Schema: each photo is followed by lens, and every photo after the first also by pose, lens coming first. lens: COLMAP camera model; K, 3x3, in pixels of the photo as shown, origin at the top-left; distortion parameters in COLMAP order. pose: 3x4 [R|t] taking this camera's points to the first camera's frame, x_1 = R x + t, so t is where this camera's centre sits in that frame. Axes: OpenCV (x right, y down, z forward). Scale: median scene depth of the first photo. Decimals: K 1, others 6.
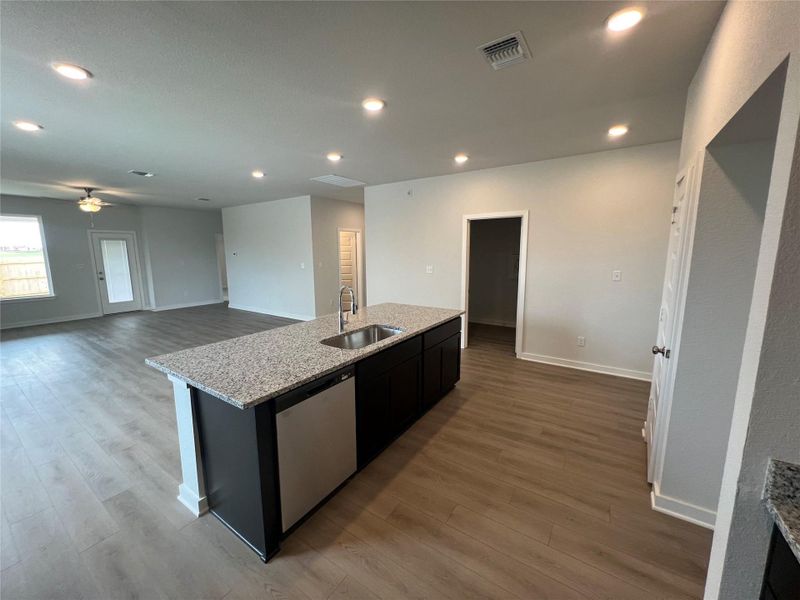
lens RADIAL K [[318.8, 0, 396.4], [0, 318.8, 297.7], [0, 0, 1]] dist [-0.000437, 0.000088]
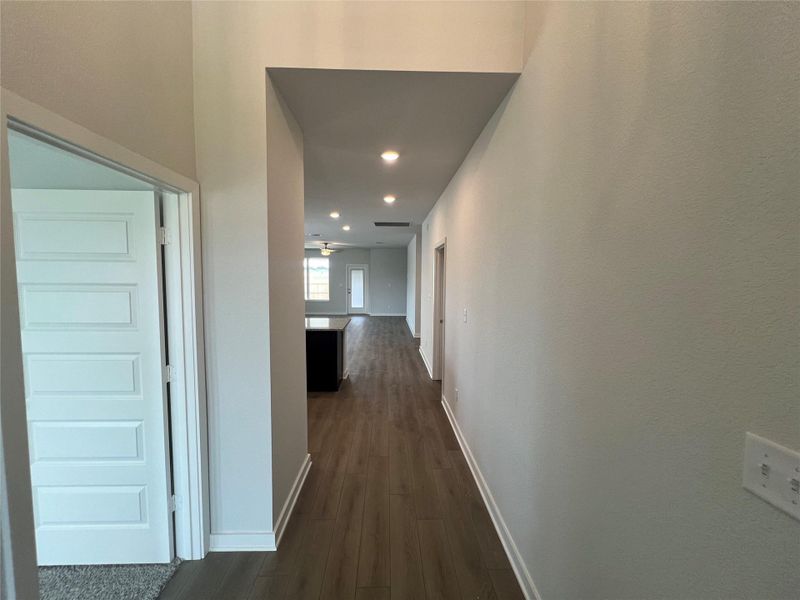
lens RADIAL K [[318.8, 0, 396.4], [0, 318.8, 297.7], [0, 0, 1]] dist [-0.000437, 0.000088]
pose [[0.584613, 0.063030, -0.808860, 1.004177], [-0.130352, 0.991323, -0.016965, -0.062856], [0.800772, 0.115355, 0.587756, 0.342181]]
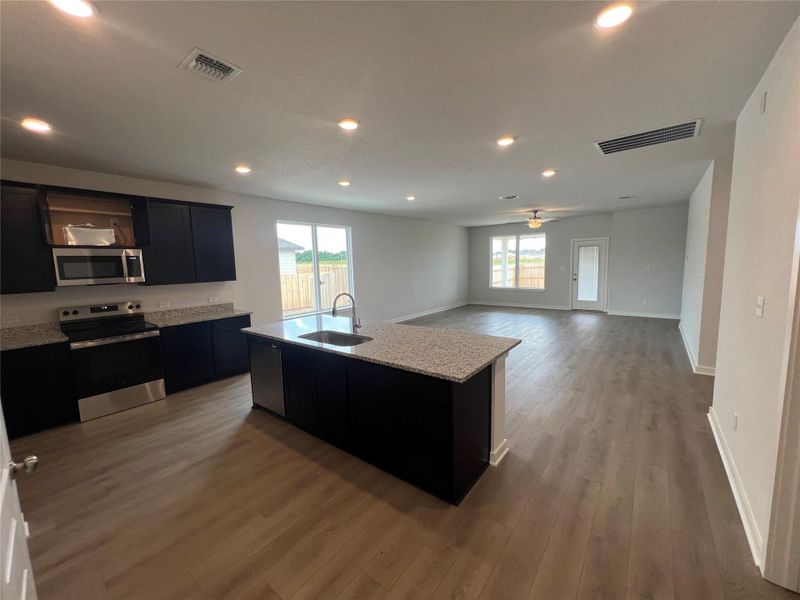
lens RADIAL K [[318.8, 0, 396.4], [0, 318.8, 297.7], [0, 0, 1]] dist [-0.000437, 0.000088]
pose [[-0.082637, 0.115610, -0.989851, 0.554356], [-0.116226, 0.985353, 0.124787, -0.106608], [0.989779, 0.125359, -0.067989, 0.707212]]
